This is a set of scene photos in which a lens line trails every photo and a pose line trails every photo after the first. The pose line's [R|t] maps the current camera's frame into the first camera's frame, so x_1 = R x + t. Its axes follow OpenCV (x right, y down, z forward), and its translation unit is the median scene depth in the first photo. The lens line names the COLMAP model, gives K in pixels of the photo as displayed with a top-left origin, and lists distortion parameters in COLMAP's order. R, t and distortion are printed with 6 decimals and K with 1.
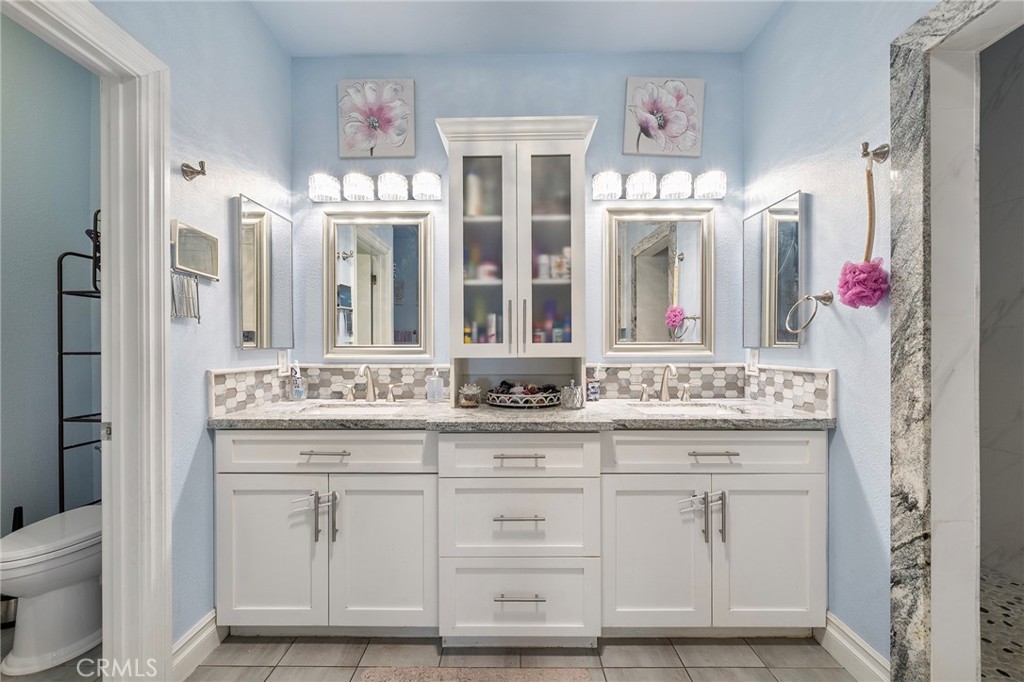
lens RADIAL K [[416.6, 0, 512.0], [0, 416.6, 341.0], [0, 0, 1]] dist [-0.000556, 0.000203]
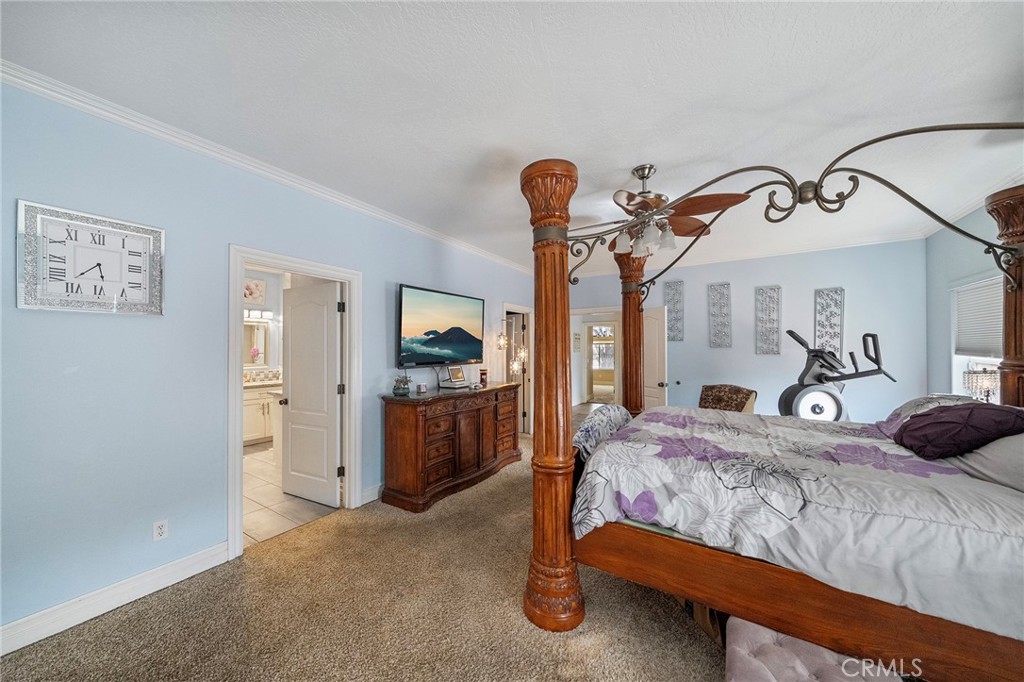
lens RADIAL K [[349.9, 0, 512.0], [0, 349.9, 341.0], [0, 0, 1]] dist [-0.000379, -0.000017]
pose [[0.525587, 0.012261, 0.850652, -0.829939], [-0.004884, 0.999923, -0.011395, -0.148244], [-0.850726, 0.001835, 0.525606, -2.028503]]
